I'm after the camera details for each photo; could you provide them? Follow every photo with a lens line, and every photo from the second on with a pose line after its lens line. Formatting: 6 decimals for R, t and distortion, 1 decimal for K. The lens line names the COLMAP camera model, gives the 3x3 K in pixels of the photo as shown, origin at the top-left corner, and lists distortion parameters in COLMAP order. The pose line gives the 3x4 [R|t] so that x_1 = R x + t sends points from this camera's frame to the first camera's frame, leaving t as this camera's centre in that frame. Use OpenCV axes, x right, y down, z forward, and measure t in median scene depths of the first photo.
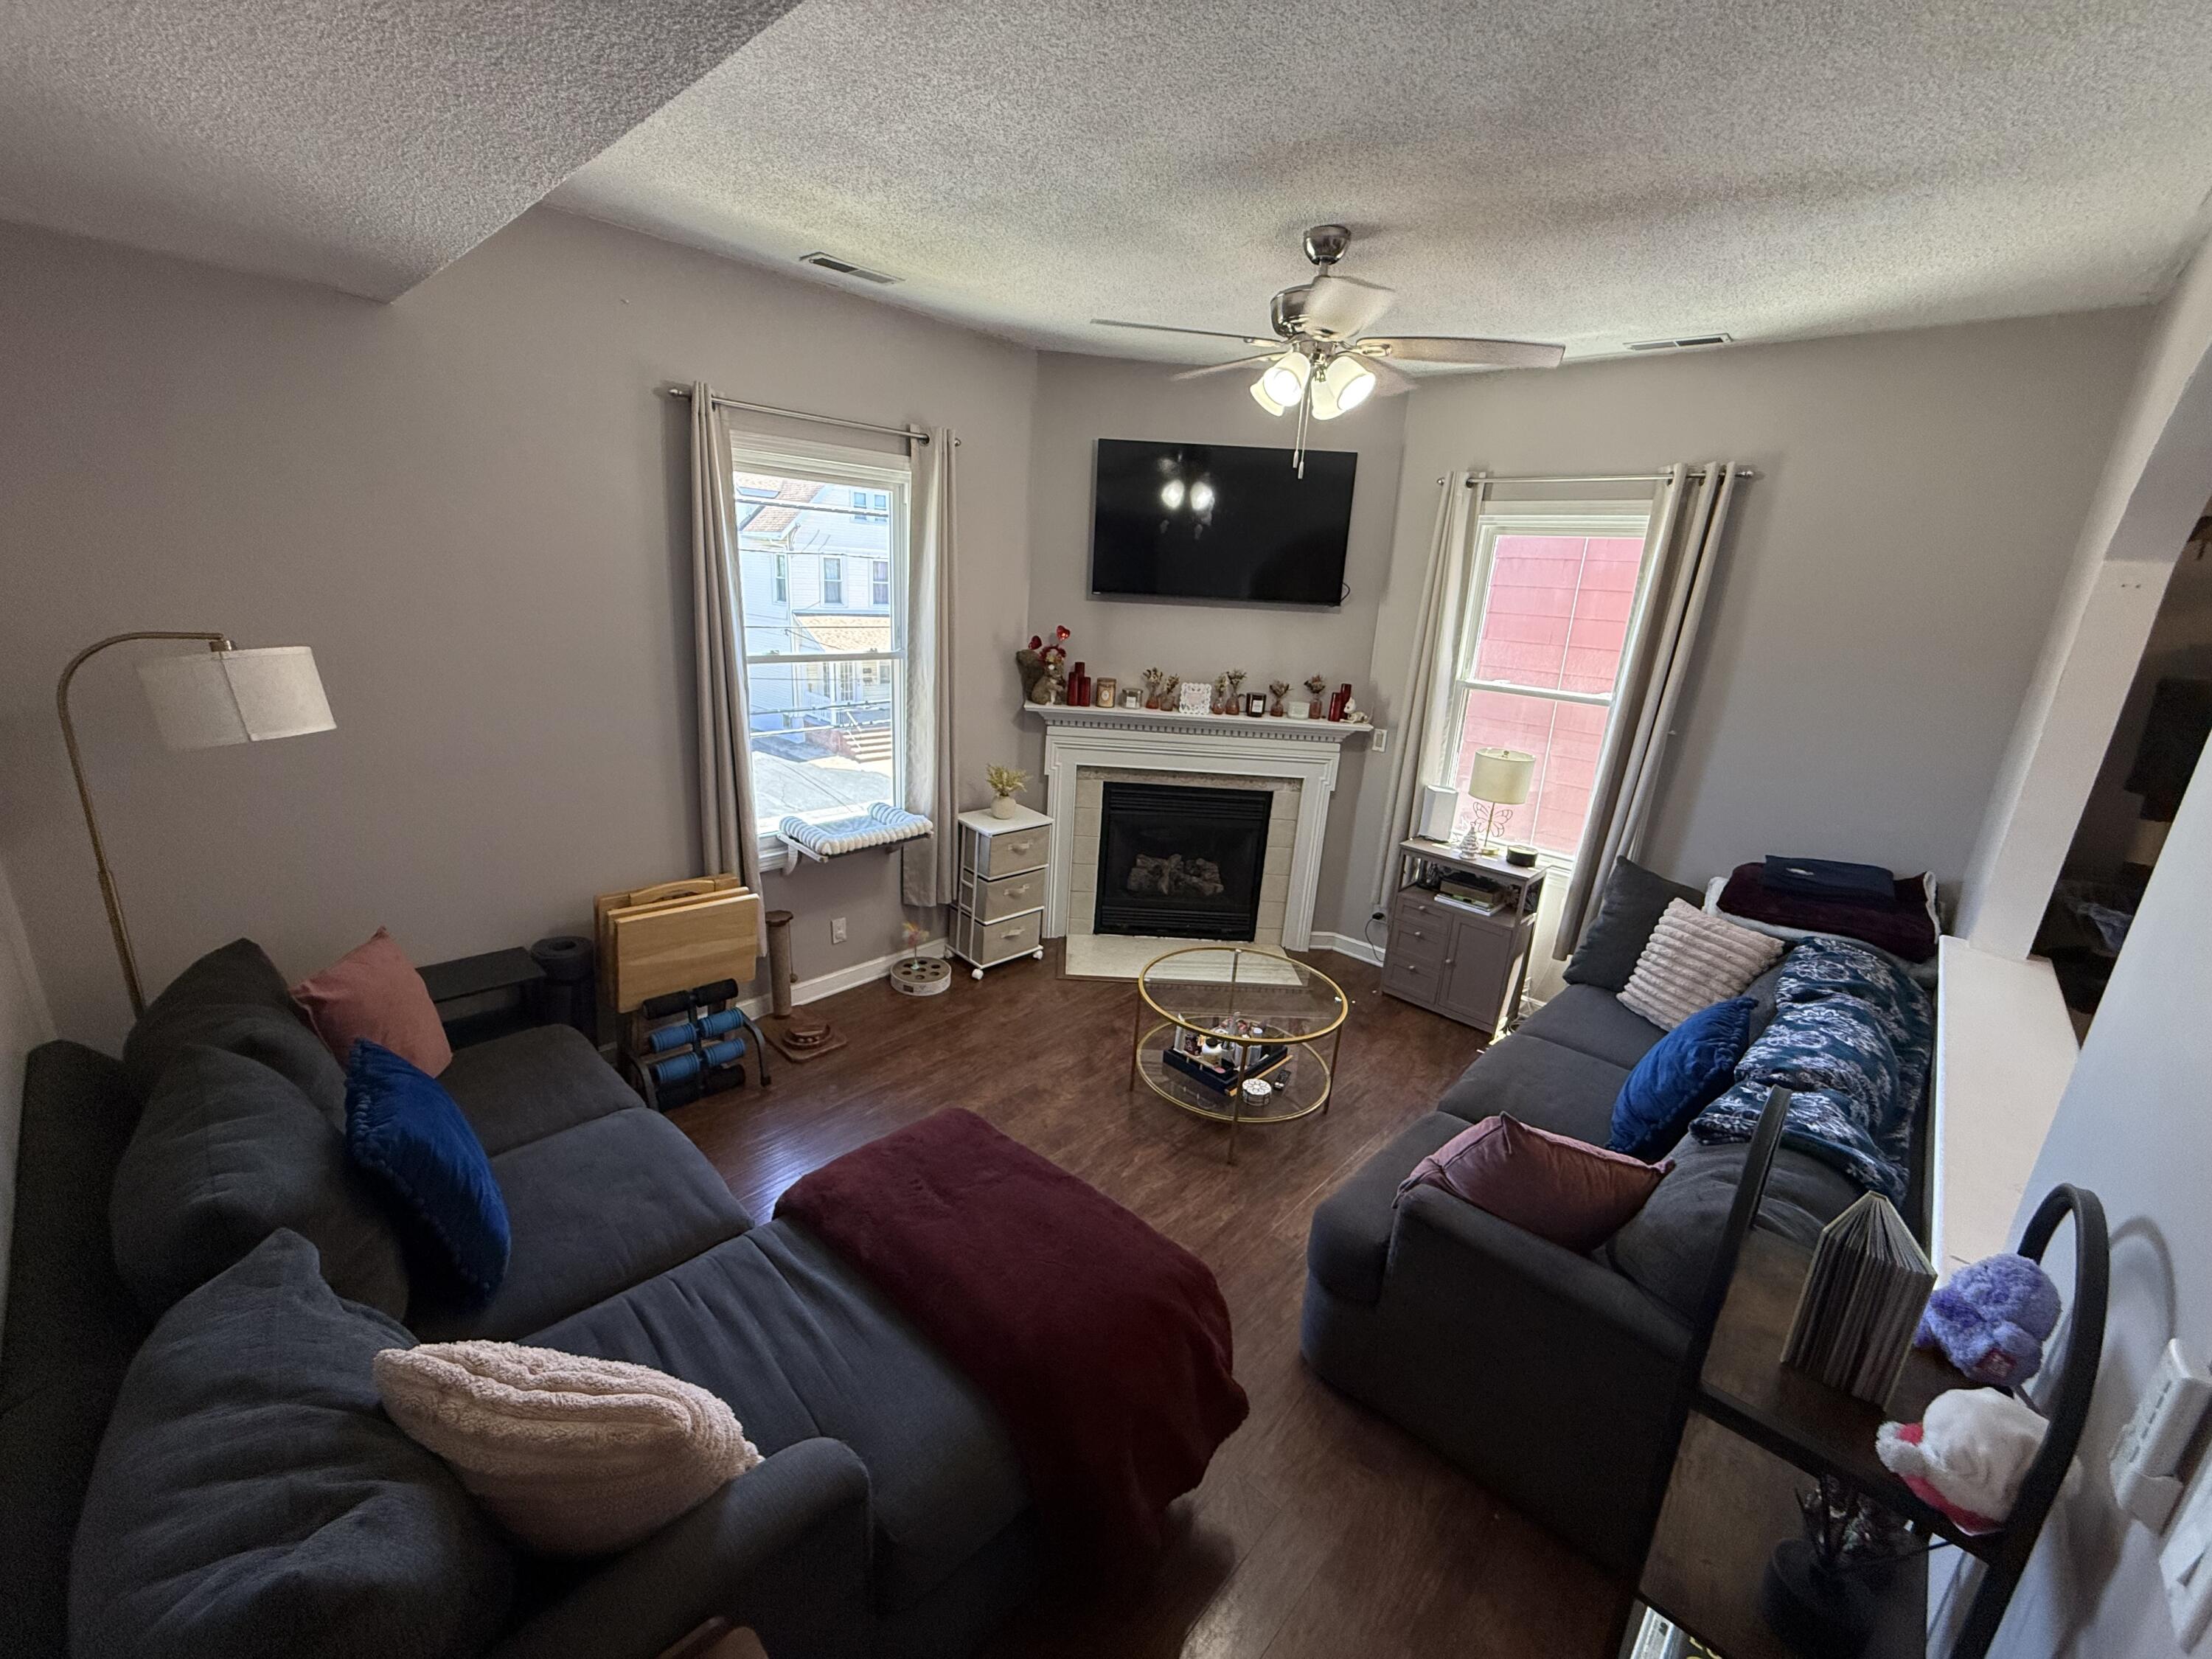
lens RADIAL K [[877.7, 0, 1103.6], [0, 877.7, 829.9], [0, 0, 1]] dist [0.002062, 0.000480]
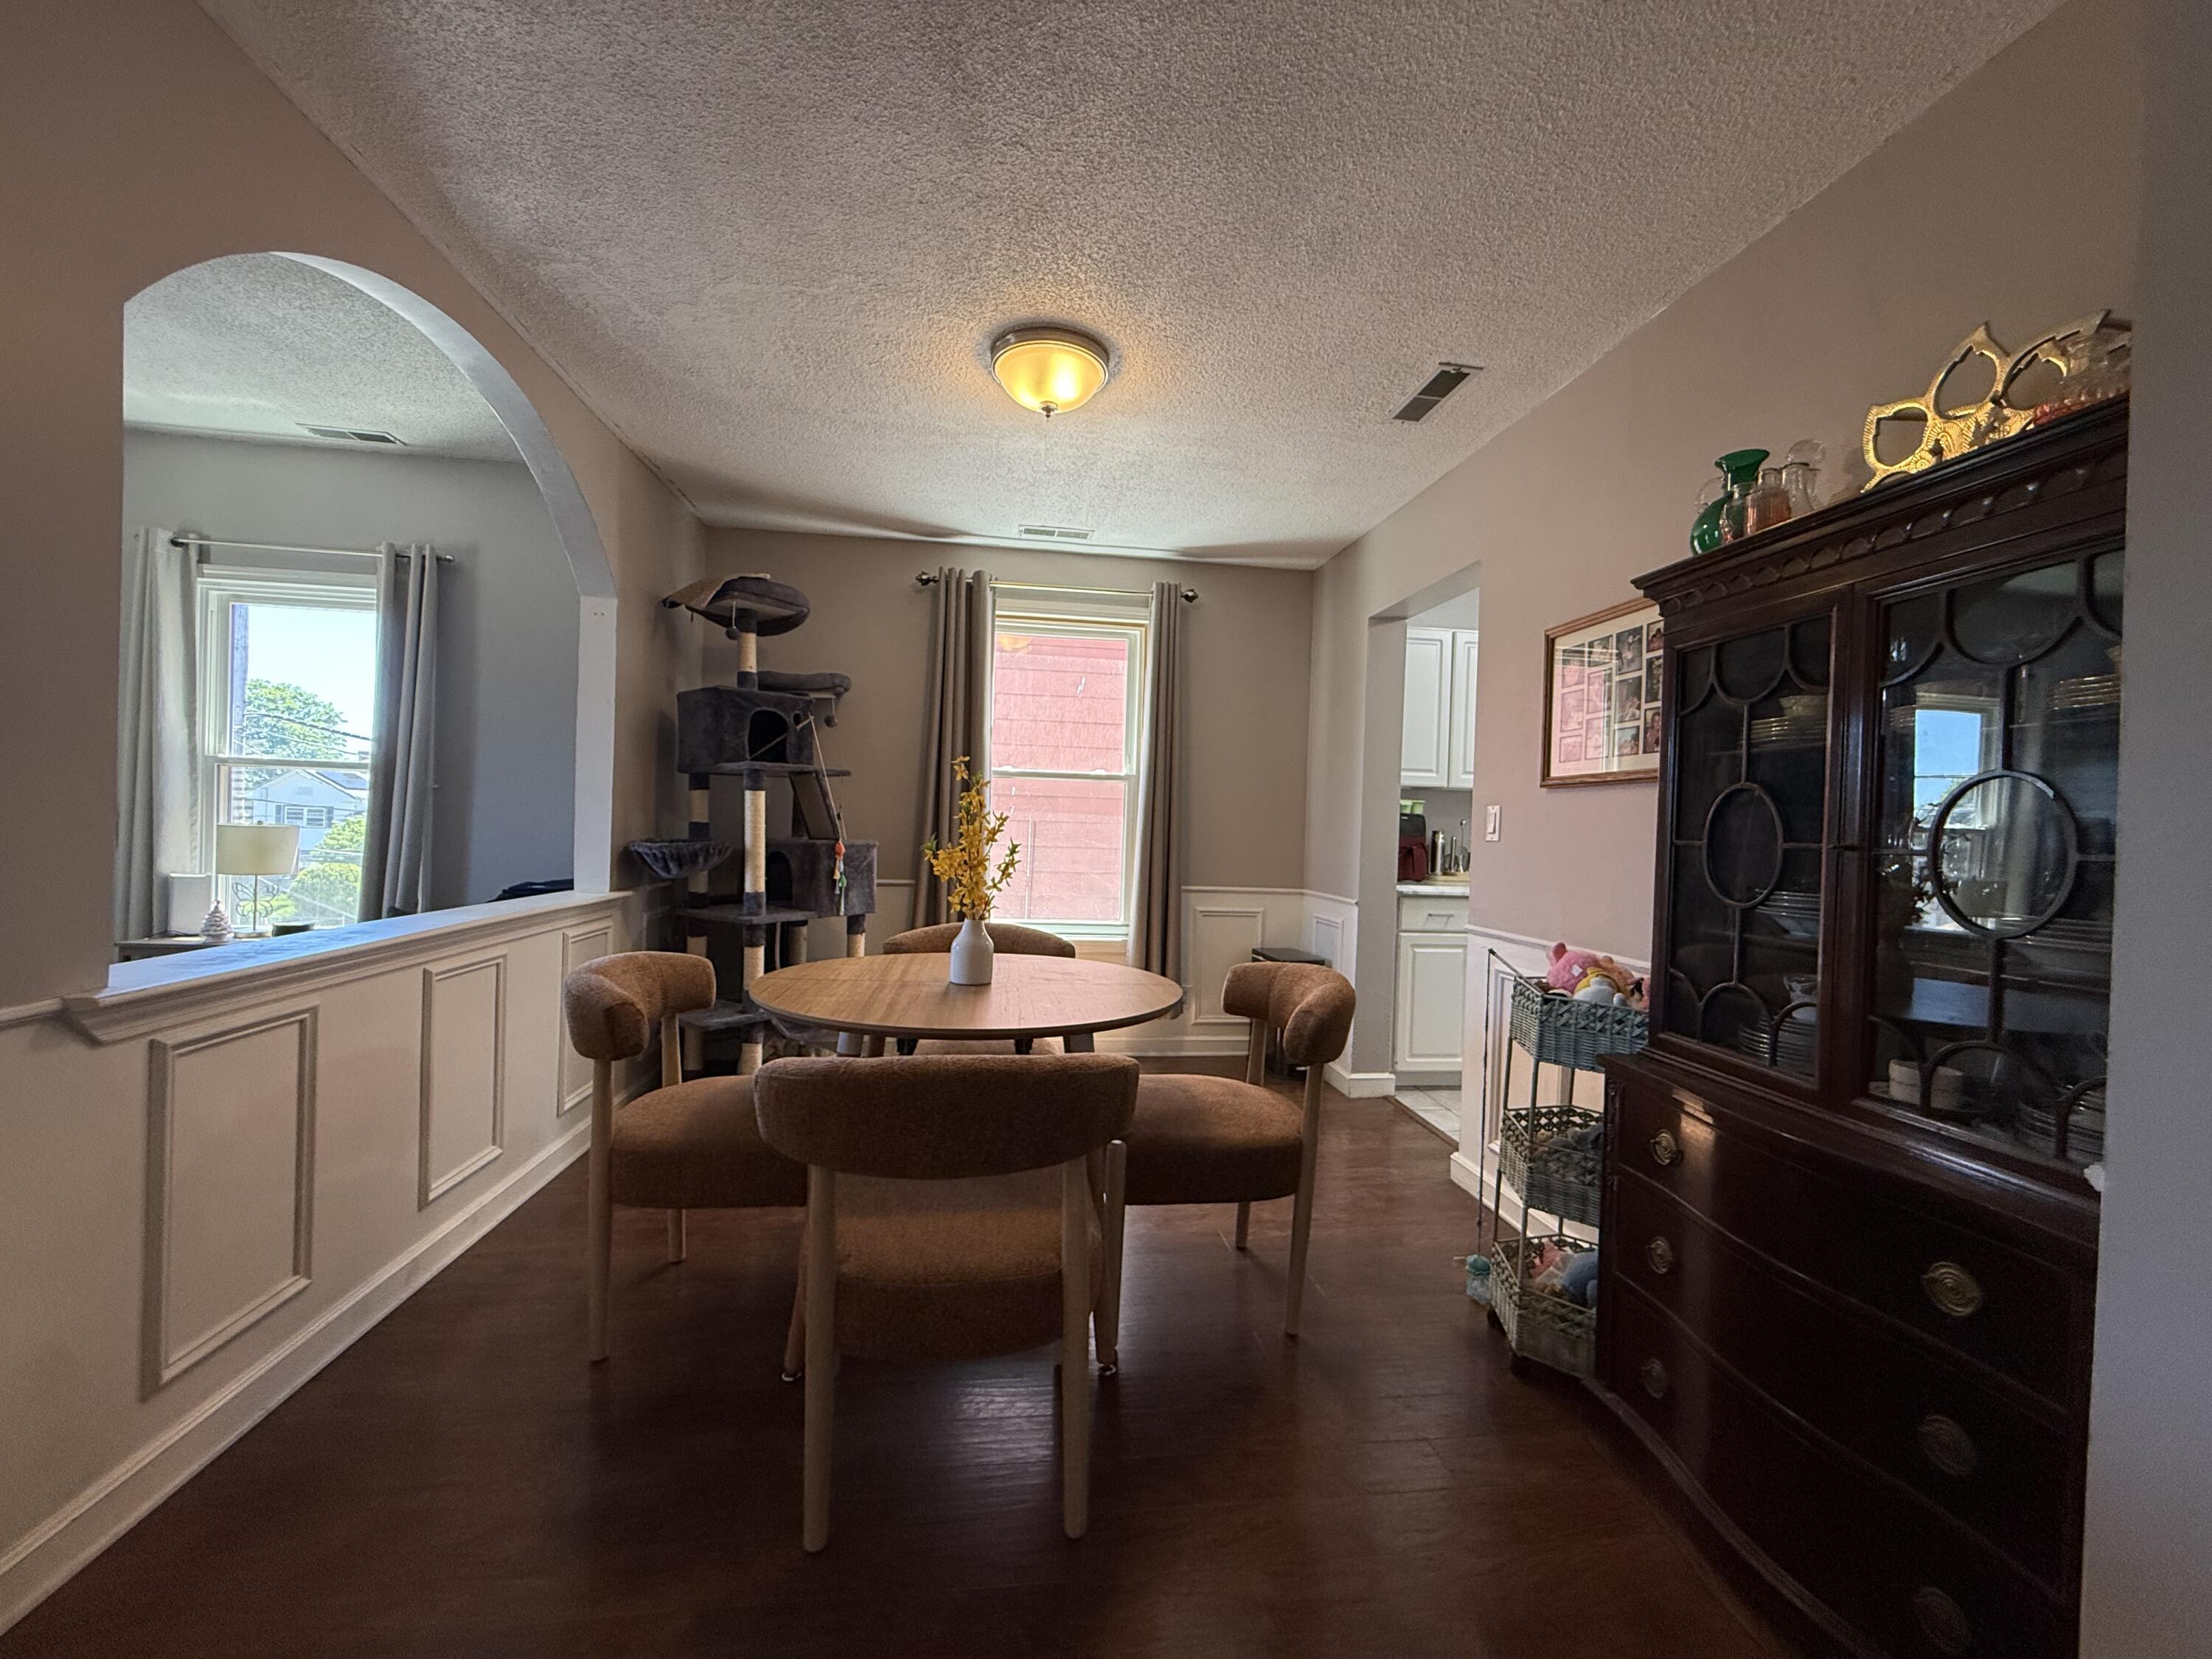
lens RADIAL K [[877.7, 0, 1104.9], [0, 877.7, 831.1], [0, 0, 1]] dist [0.002062, 0.000480]
pose [[0.631056, -0.043851, 0.774497, 0.359020], [0.215069, 0.969153, -0.120364, 0.250072], [-0.745328, 0.242527, 0.621021, -0.249891]]
